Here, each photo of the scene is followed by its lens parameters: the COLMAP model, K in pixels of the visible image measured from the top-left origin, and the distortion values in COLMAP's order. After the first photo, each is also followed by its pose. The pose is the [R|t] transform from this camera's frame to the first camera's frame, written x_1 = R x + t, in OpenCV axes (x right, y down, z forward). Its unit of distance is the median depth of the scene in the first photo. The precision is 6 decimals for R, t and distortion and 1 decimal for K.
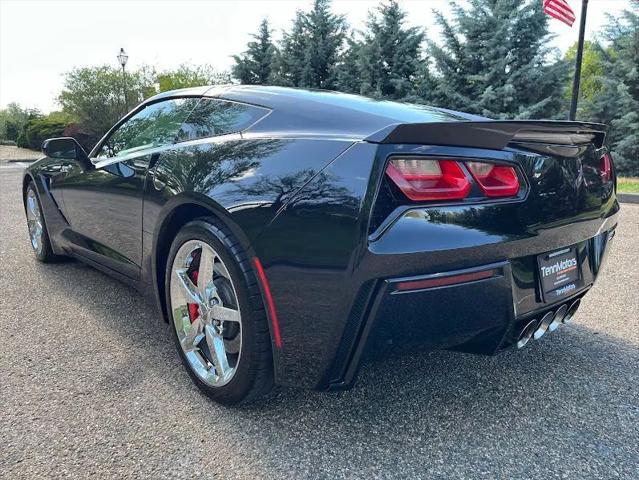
lens RADIAL K [[480.4, 0, 320.8], [0, 480.4, 233.3], [0, 0, 1]] dist [0.071579, -0.095561]
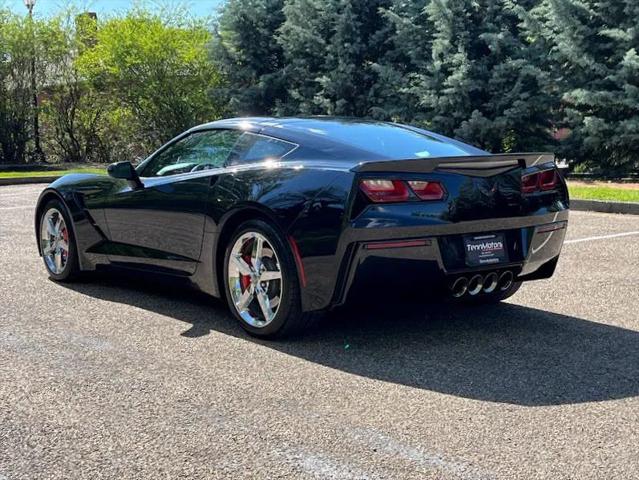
lens RADIAL K [[958.8, 0, 359.1], [0, 958.8, 240.1], [0, 0, 1]] dist [0.002140, 0.010164]
pose [[0.999709, -0.008384, -0.022609, 0.139097], [0.006810, 0.997607, -0.068796, 0.225393], [0.023132, 0.068622, 0.997374, -1.812677]]
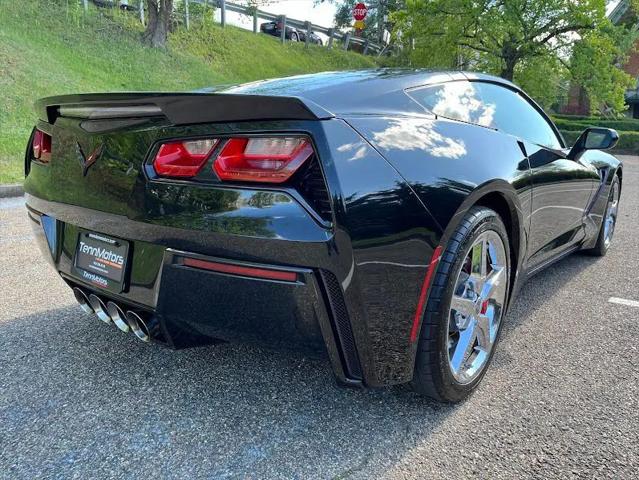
lens RADIAL K [[495.0, 0, 330.5], [0, 495.0, 238.9], [0, 0, 1]] dist [-0.000594, 0.000557]
pose [[0.200099, 0.214018, -0.956115, 1.283577], [-0.198671, 0.964442, 0.174304, -0.181294], [0.959422, 0.155074, 0.235503, 1.043694]]
